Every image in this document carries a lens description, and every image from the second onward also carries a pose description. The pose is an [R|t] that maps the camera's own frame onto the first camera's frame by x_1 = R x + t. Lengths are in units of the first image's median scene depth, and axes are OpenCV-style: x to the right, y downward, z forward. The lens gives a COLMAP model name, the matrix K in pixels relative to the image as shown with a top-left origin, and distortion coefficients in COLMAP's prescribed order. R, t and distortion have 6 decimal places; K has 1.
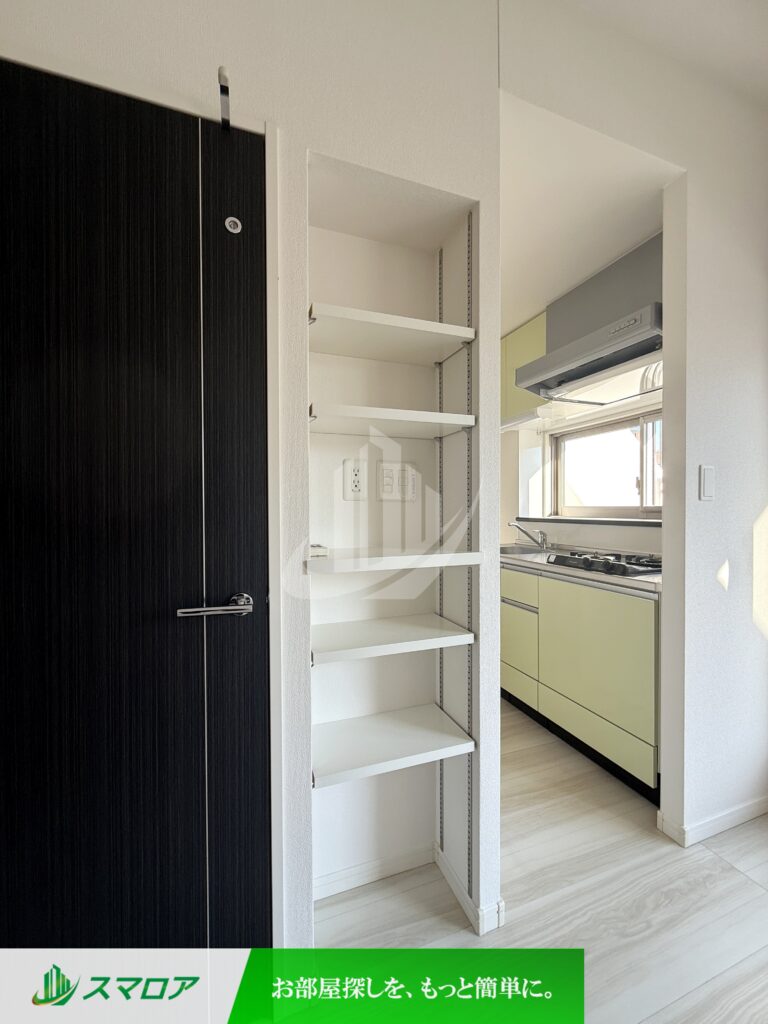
lens RADIAL K [[409.4, 0, 384.0], [0, 409.4, 511.7], [0, 0, 1]] dist [-0.000844, -0.000357]
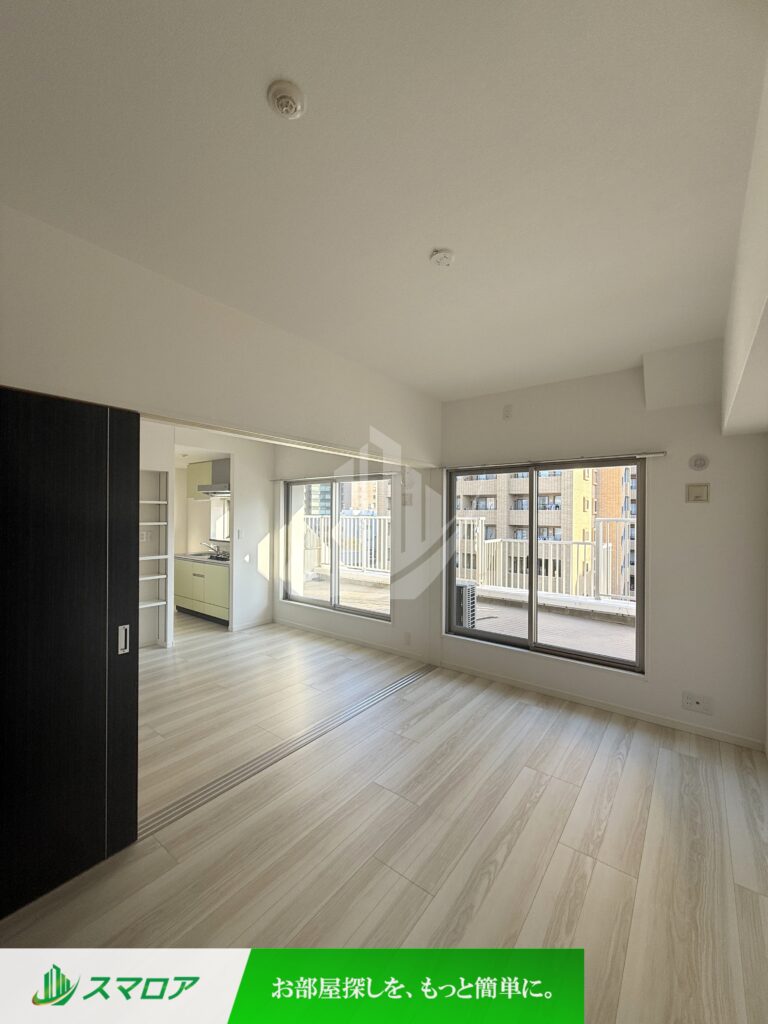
lens RADIAL K [[407.7, 0, 383.9], [0, 407.7, 515.1], [0, 0, 1]] dist [0.000227, -0.000189]
pose [[0.846988, 0.006363, 0.531574, -0.054665], [-0.003994, 0.999976, -0.005605, -0.154704], [-0.531597, 0.002624, 0.846993, -1.921916]]
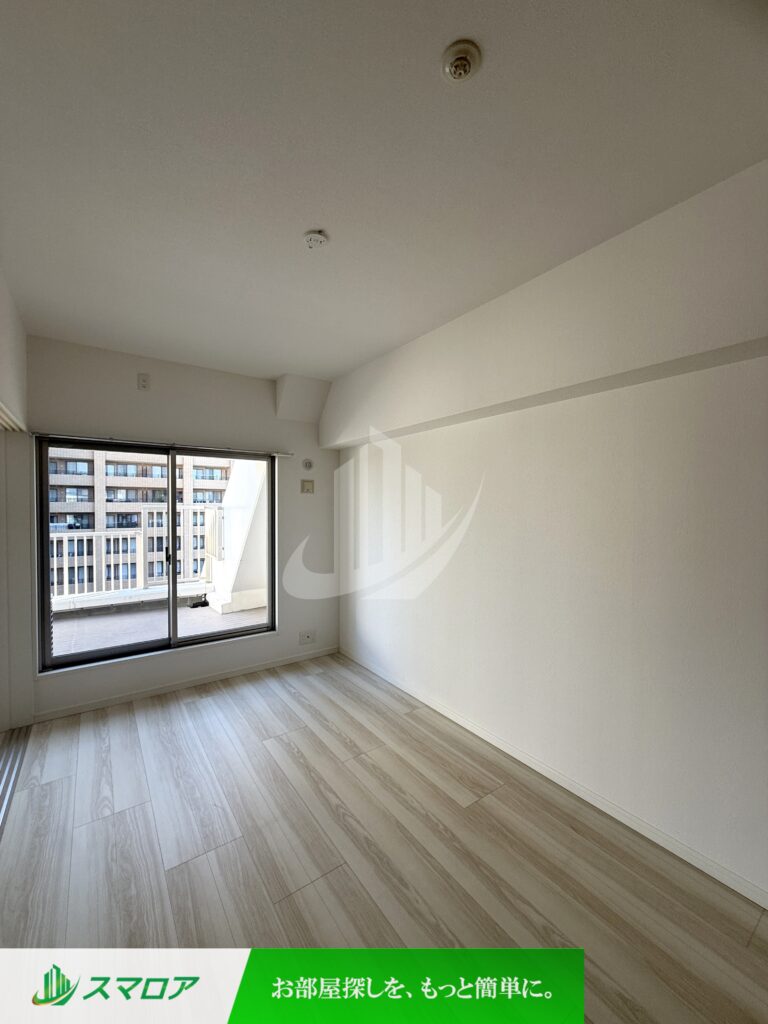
lens RADIAL K [[407.7, 0, 383.9], [0, 407.7, 515.1], [0, 0, 1]] dist [0.000227, -0.000189]
pose [[-0.258599, -0.023911, 0.965689, -0.352560], [0.003299, 0.999666, 0.025636, -0.156153], [-0.965979, 0.009815, -0.258434, -1.187392]]
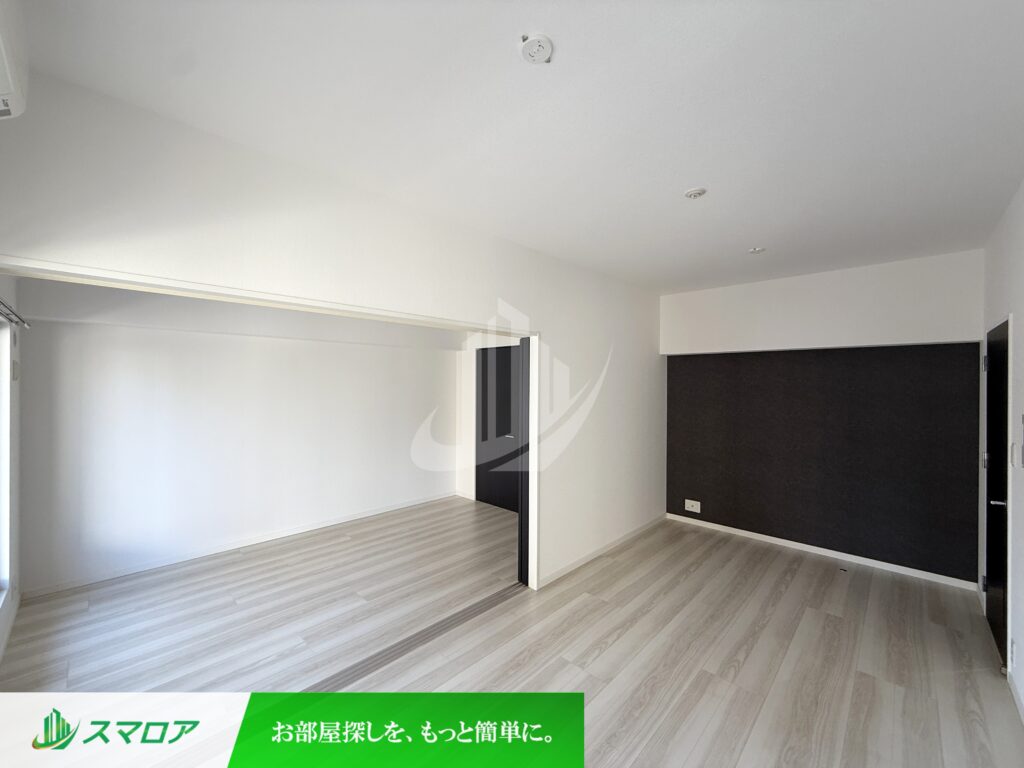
lens RADIAL K [[407.7, 0, 509.8], [0, 407.7, 383.8], [0, 0, 1]] dist [0.000227, -0.000189]
pose [[-0.903265, -0.002038, -0.429079, 0.672920], [-0.007537, 0.999910, 0.011118, -0.226321], [0.429018, 0.013276, -0.903198, 0.519151]]
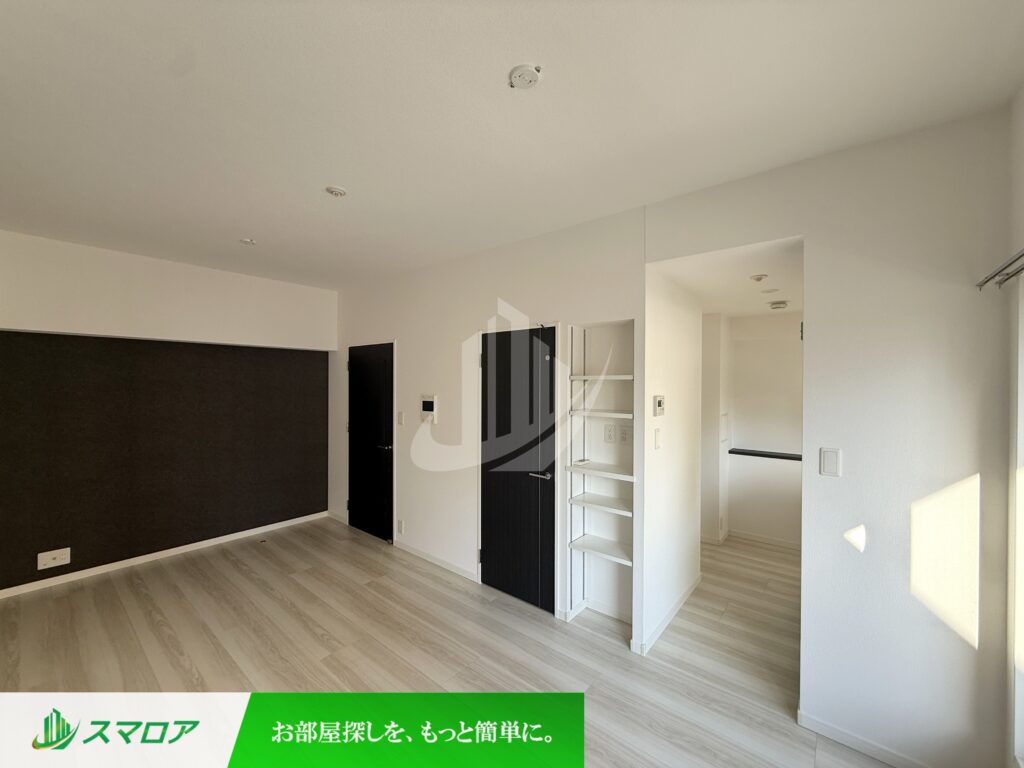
lens RADIAL K [[409.4, 0, 511.2], [0, 409.4, 383.2], [0, 0, 1]] dist [-0.000844, -0.000357]
pose [[0.498189, 0.005509, -0.867051, 0.949902], [-0.012377, 0.999923, -0.000758, -0.206627], [0.866980, 0.011109, 0.498219, -0.354683]]
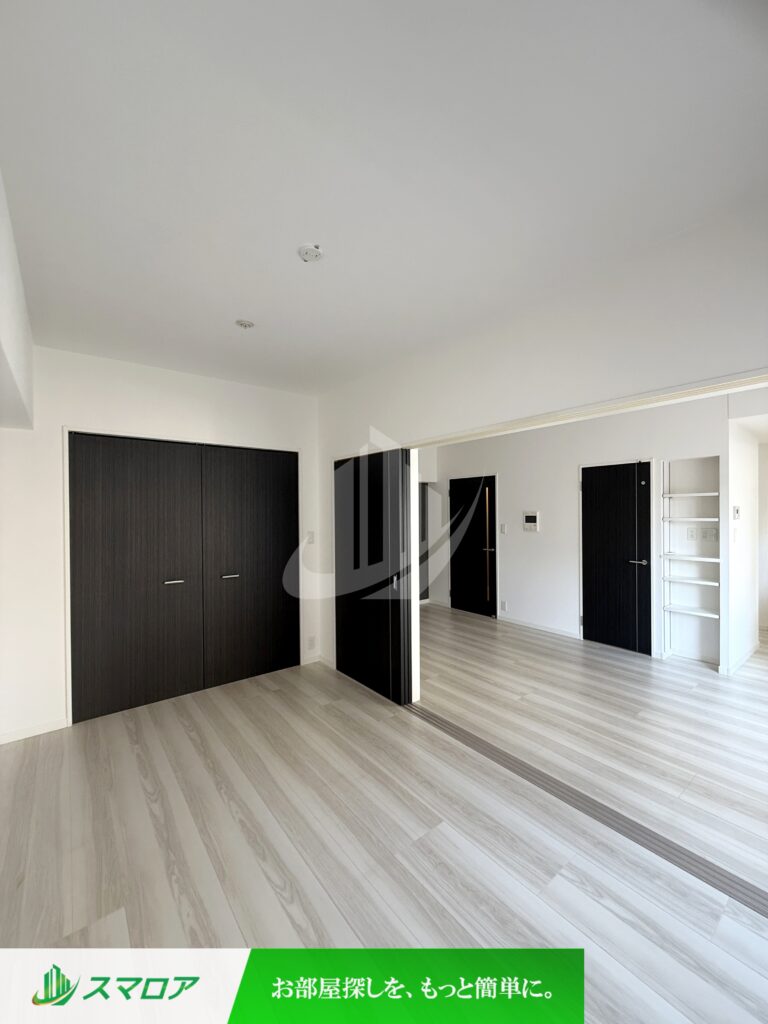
lens RADIAL K [[409.4, 0, 384.0], [0, 409.4, 511.7], [0, 0, 1]] dist [-0.000844, -0.000357]
pose [[0.303334, 0.000629, -0.952884, 1.361716], [0.000691, 0.999999, 0.000880, -0.154547], [0.952884, -0.000926, 0.303334, -1.389671]]
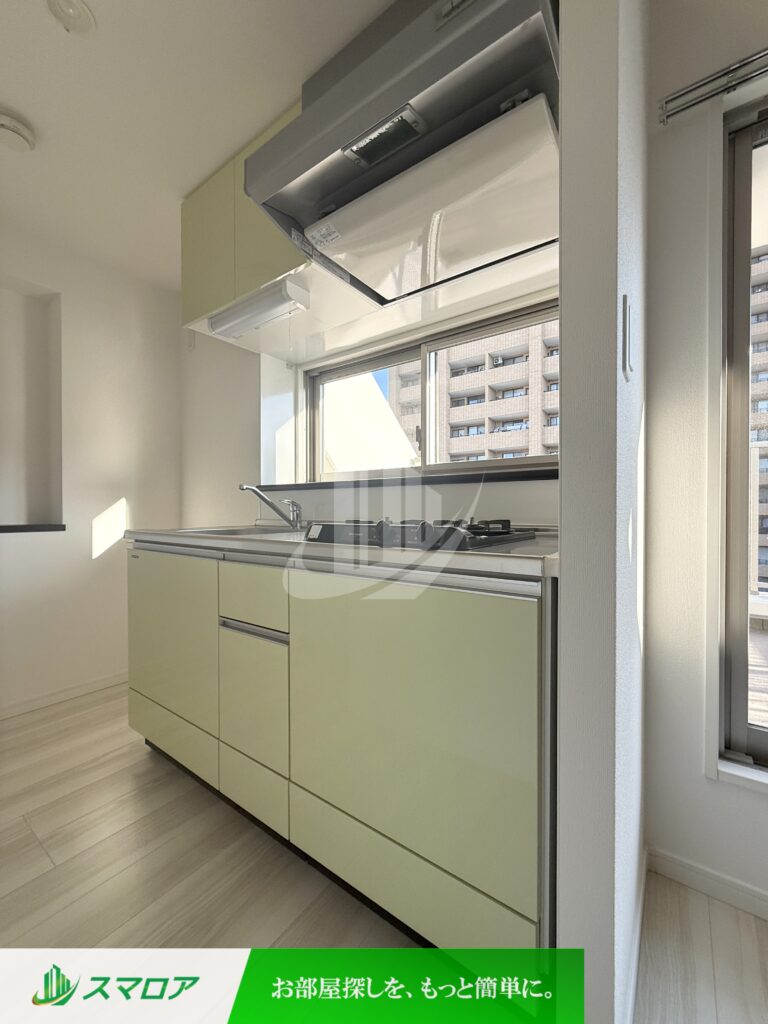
lens RADIAL K [[409.4, 0, 384.0], [0, 409.4, 511.7], [0, 0, 1]] dist [-0.000844, -0.000357]
pose [[0.831786, 0.000096, 0.555096, 0.195163], [0.003019, 0.999984, -0.004696, 0.089636], [-0.555088, 0.005582, 0.831773, 0.517048]]
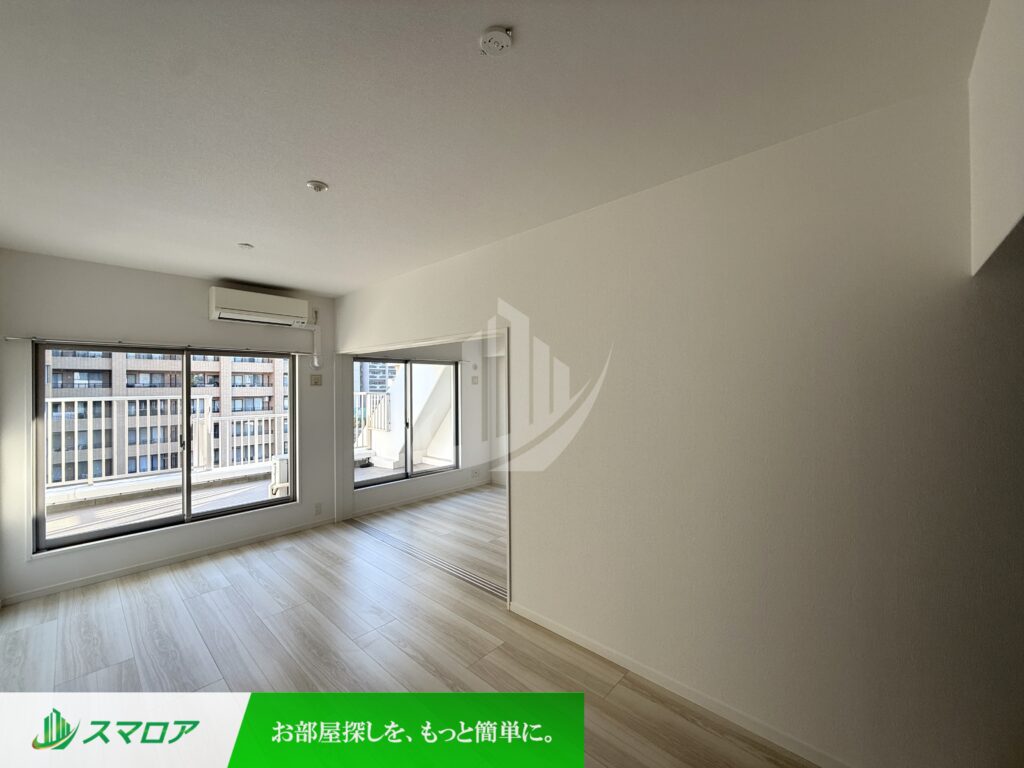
lens RADIAL K [[407.7, 0, 509.8], [0, 407.7, 383.8], [0, 0, 1]] dist [0.000227, -0.000189]
pose [[-0.450277, 0.008739, 0.892846, -1.312290], [0.014789, 0.999888, -0.002328, -0.204257], [-0.892767, 0.012156, -0.450356, -0.187973]]
